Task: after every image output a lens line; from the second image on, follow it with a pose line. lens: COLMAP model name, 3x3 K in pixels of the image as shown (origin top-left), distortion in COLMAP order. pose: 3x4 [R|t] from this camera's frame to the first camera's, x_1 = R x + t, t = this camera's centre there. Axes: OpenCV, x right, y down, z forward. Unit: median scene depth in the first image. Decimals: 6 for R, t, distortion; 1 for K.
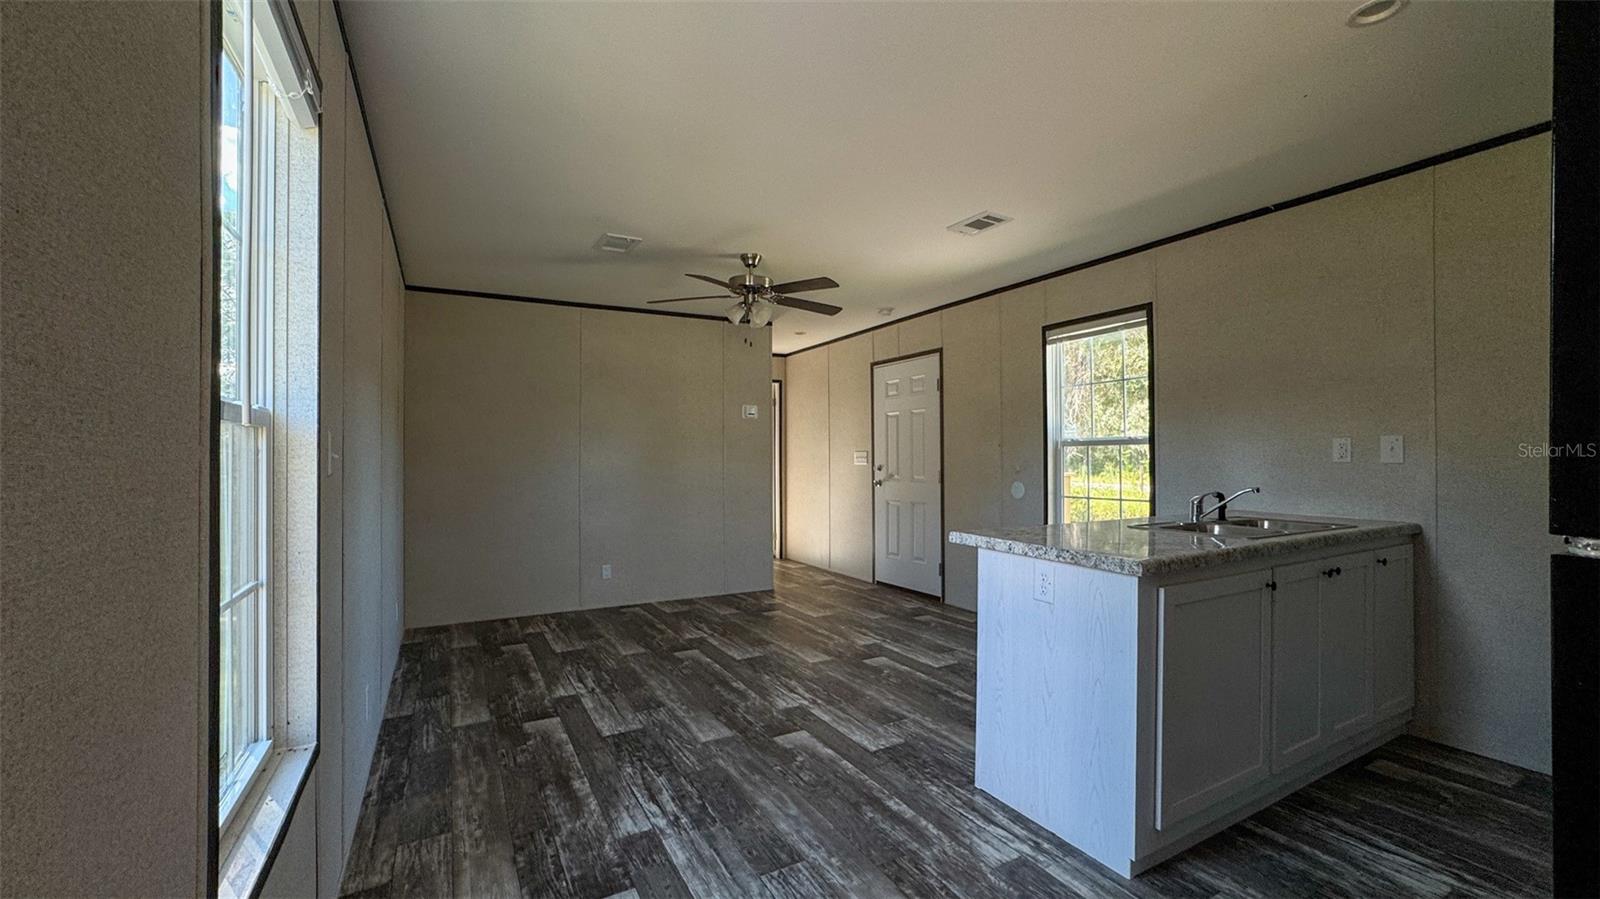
lens RADIAL K [[610.0, 0, 787.3], [0, 610.0, 451.8], [0, 0, 1]] dist [-0.018741, 0.002807]
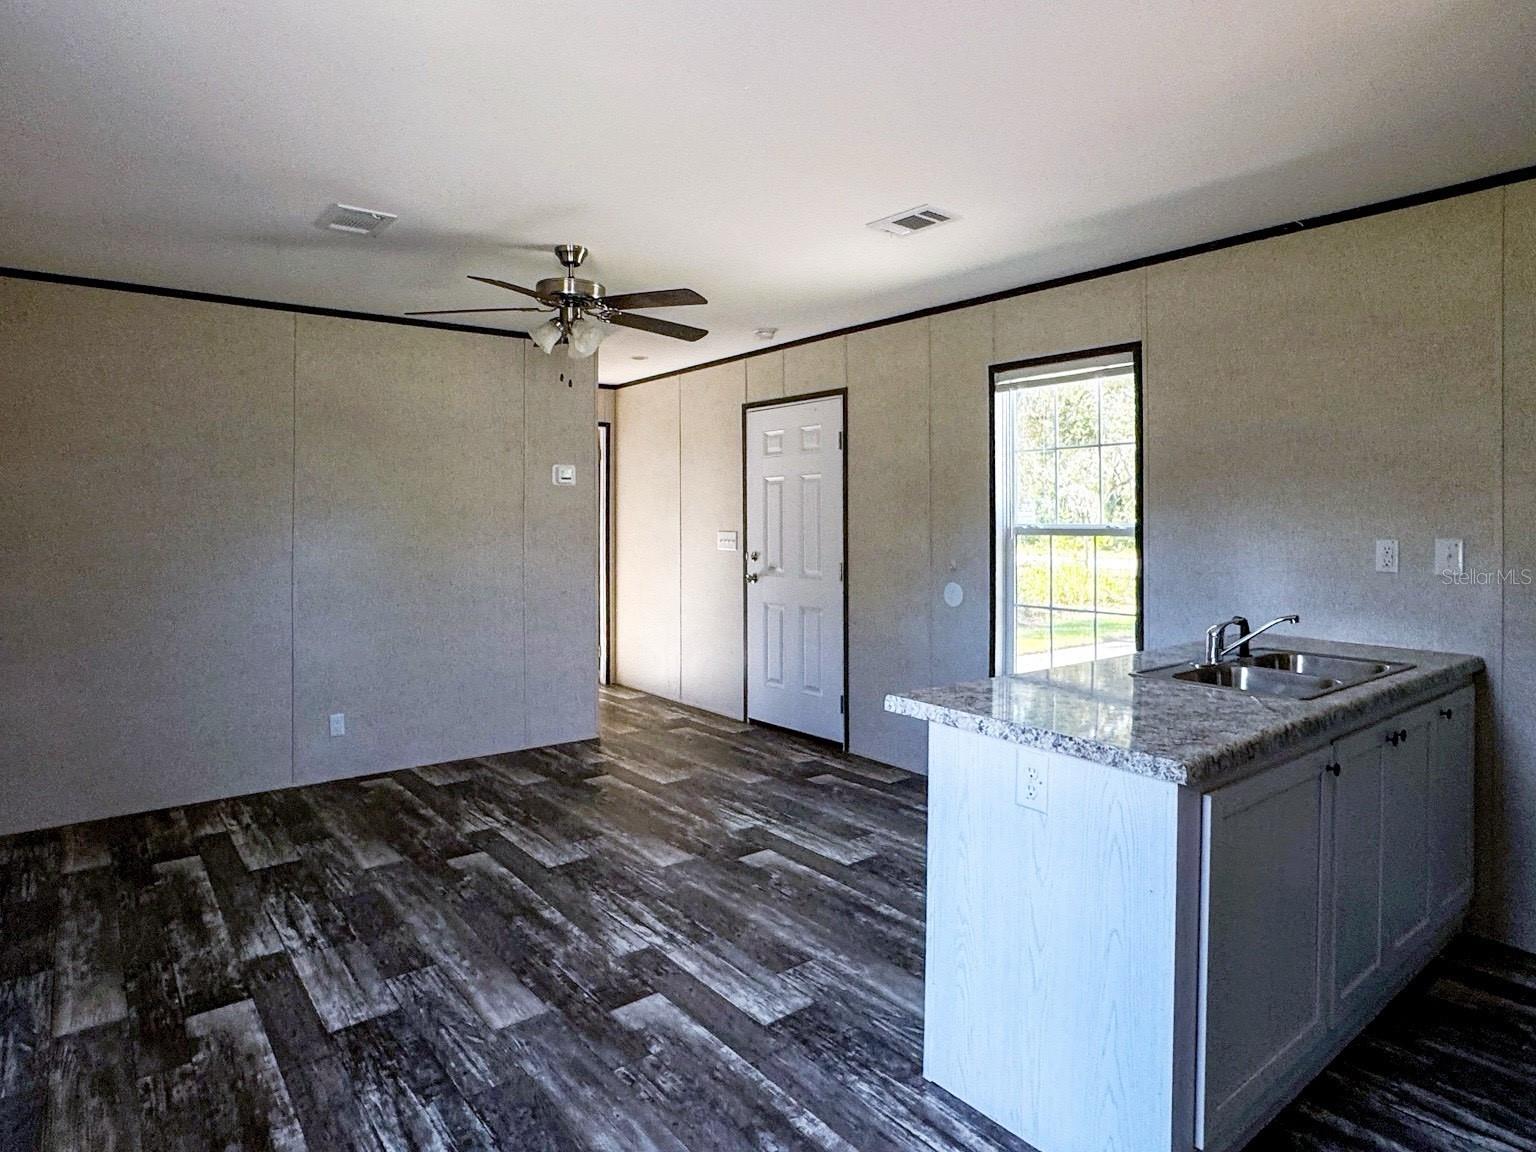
lens RADIAL K [[859.7, 0, 749.9], [0, 859.7, 509.3], [0, 0, 1]] dist [-0.045406, 0.026972]
pose [[0.987088, 0.001871, 0.160168, -0.022983], [-0.001643, 0.999997, -0.001557, -0.056885], [-0.160170, 0.001274, 0.987089, 0.092316]]
